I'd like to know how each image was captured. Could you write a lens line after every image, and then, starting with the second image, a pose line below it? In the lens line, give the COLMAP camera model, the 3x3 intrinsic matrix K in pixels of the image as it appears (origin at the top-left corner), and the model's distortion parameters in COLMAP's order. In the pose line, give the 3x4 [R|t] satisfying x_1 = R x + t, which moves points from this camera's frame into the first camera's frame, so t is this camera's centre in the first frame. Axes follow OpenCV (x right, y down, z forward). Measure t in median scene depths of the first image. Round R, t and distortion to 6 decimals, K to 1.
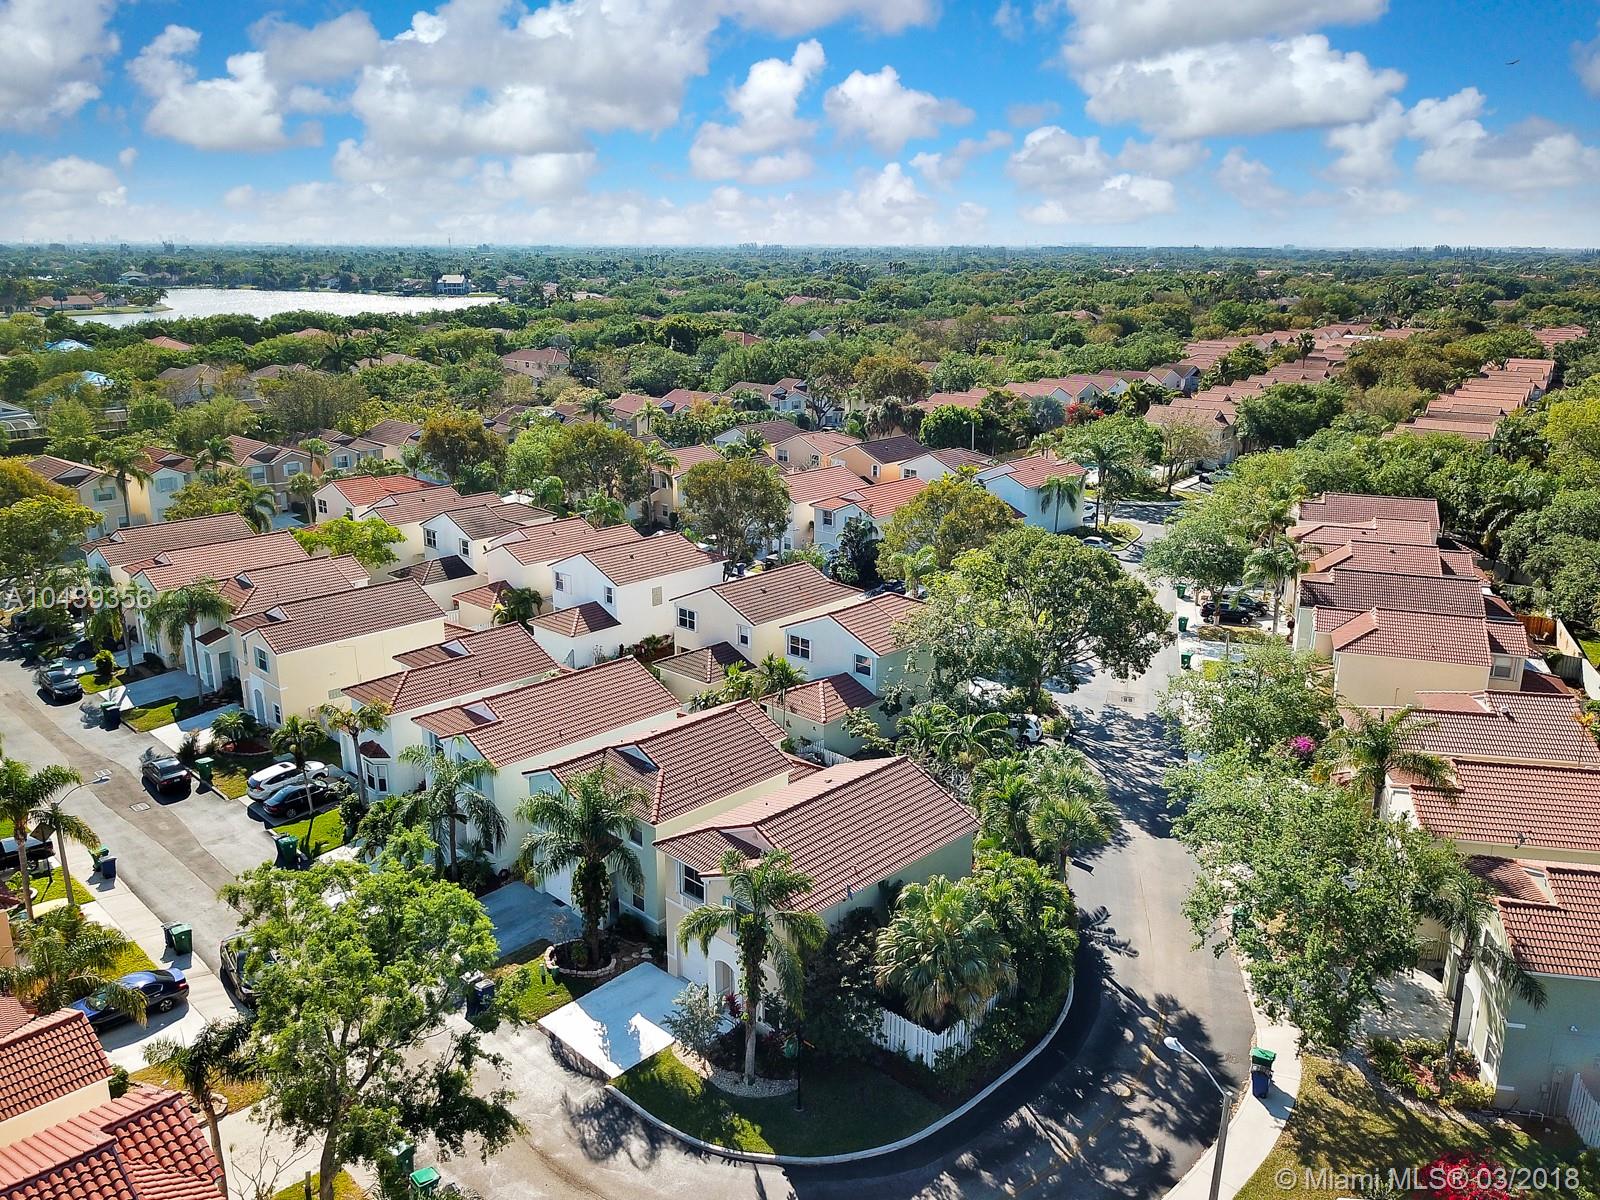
lens RADIAL K [[1232.1, 0, 796.3], [0, 1232.1, 599.2], [0, 0, 1]] dist [0.006808, -0.010119]
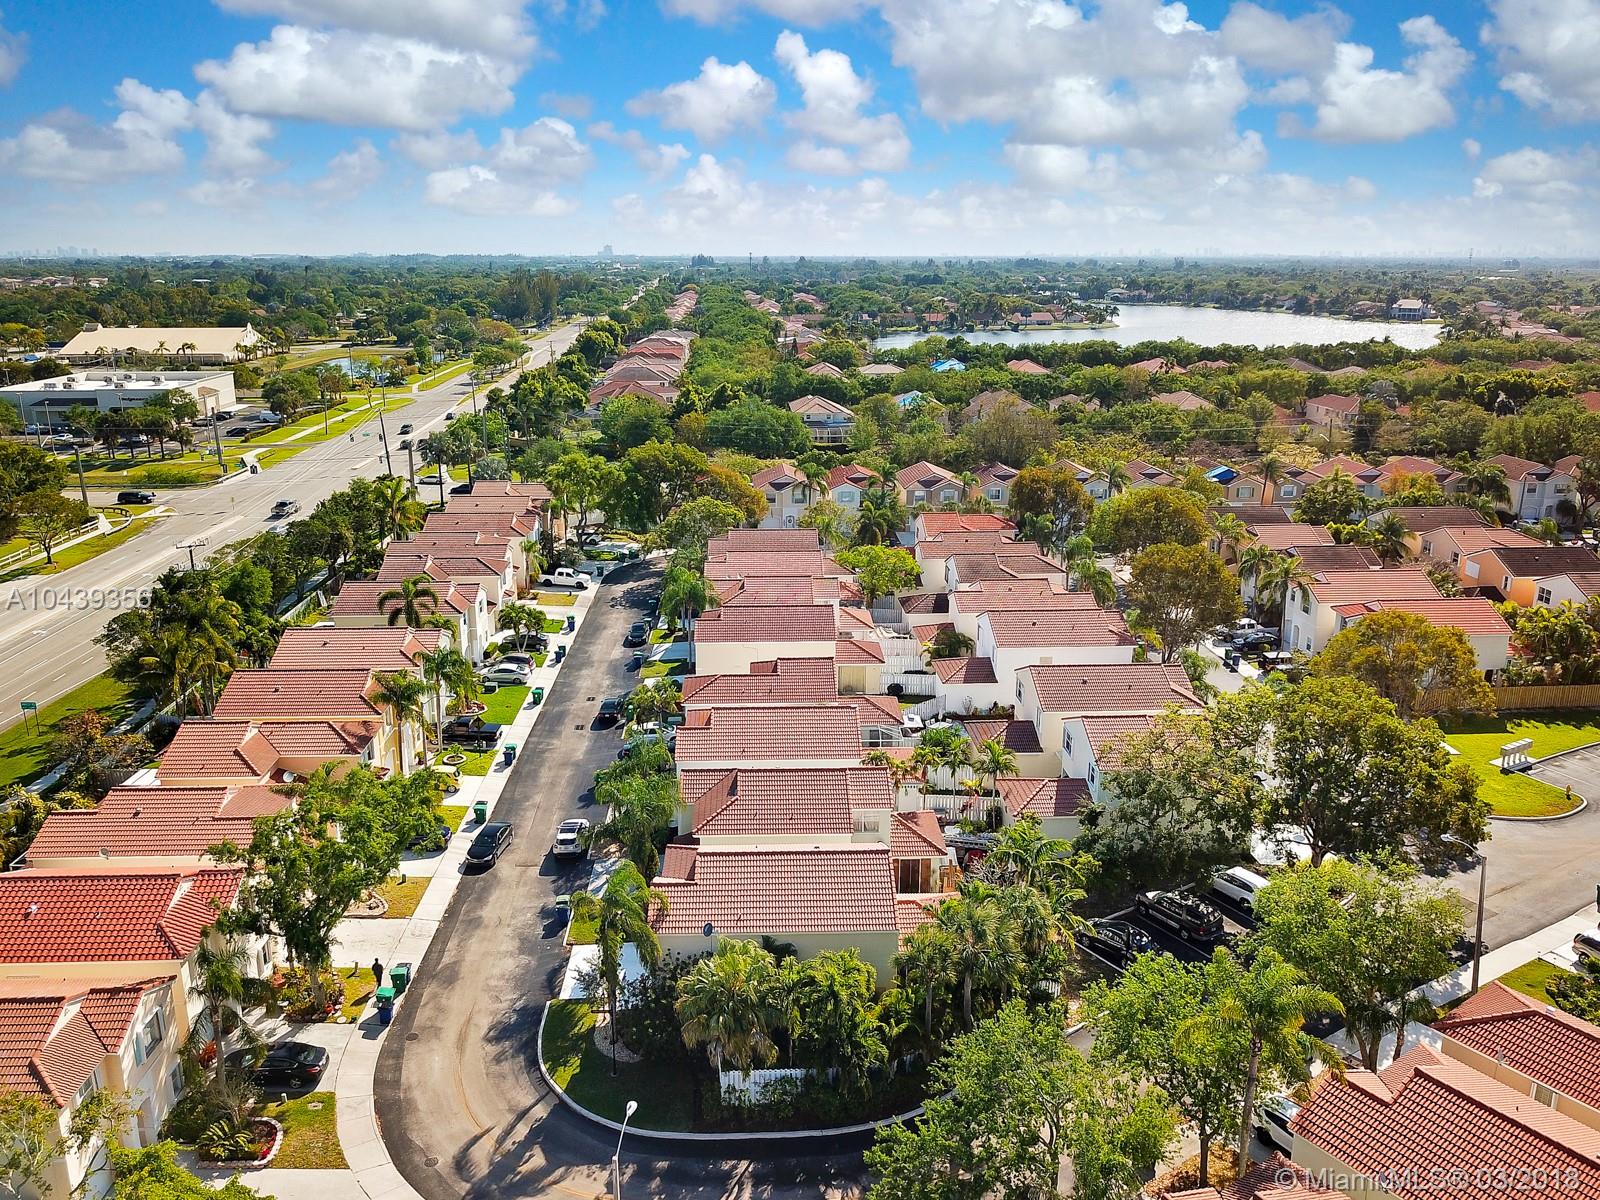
lens RADIAL K [[1232.1, 0, 796.3], [0, 1232.1, 599.2], [0, 0, 1]] dist [0.006808, -0.010119]
pose [[0.731316, 0.182375, -0.657204, 0.114959], [-0.189906, 0.979930, 0.060611, -0.022669], [0.655067, 0.080481, 0.751272, 0.018044]]
